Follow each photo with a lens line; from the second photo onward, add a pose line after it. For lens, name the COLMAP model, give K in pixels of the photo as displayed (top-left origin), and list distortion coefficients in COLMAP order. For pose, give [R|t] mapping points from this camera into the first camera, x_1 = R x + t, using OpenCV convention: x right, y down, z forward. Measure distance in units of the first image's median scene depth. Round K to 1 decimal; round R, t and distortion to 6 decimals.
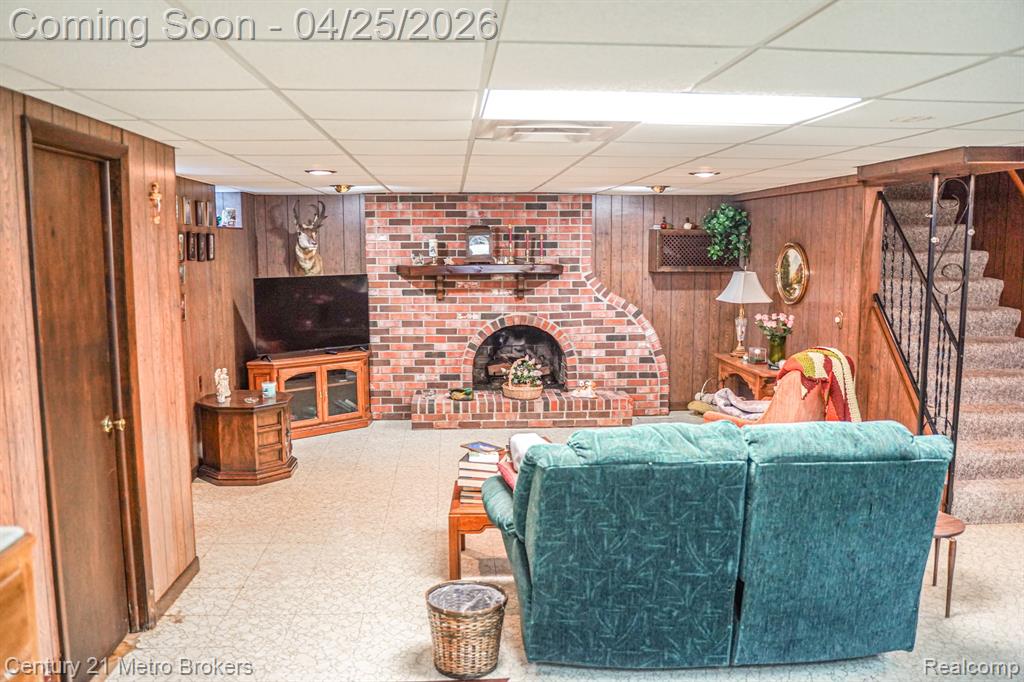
lens RADIAL K [[832.8, 0, 511.1], [0, 832.8, 344.2], [0, 0, 1]] dist [-0.106847, 0.068017]
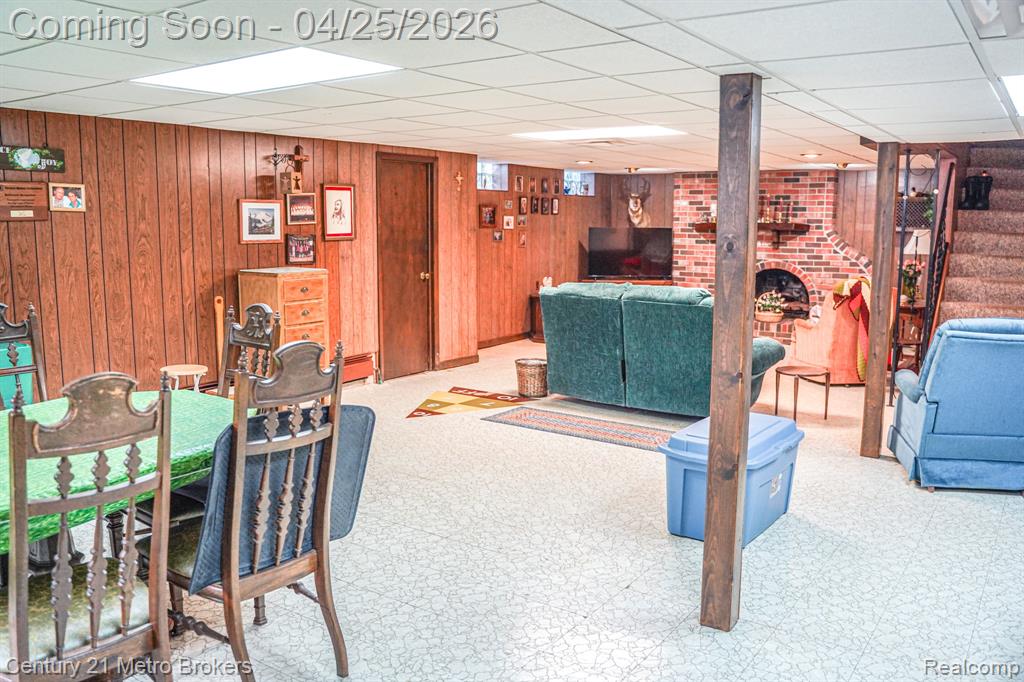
lens RADIAL K [[832.8, 0, 517.0], [0, 832.8, 344.6], [0, 0, 1]] dist [-0.106847, 0.068017]
pose [[0.783275, 0.098835, -0.613768, 0.522379], [-0.082146, 0.995079, 0.055405, 0.060743], [0.616224, 0.007021, 0.787540, -0.311737]]
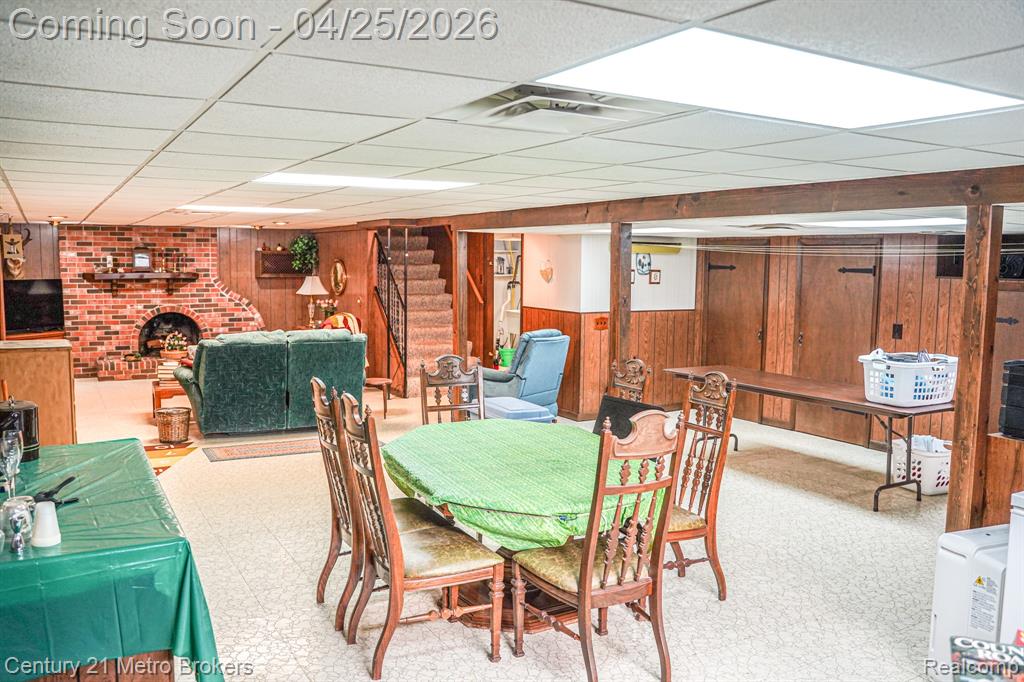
lens RADIAL K [[832.8, 0, 512.5], [0, 832.8, 348.5], [0, 0, 1]] dist [-0.106847, 0.068017]
pose [[0.900536, -0.031815, 0.433616, -0.079394], [0.037075, 0.999306, -0.003677, 0.073720], [-0.433198, 0.019388, 0.901090, -0.637937]]
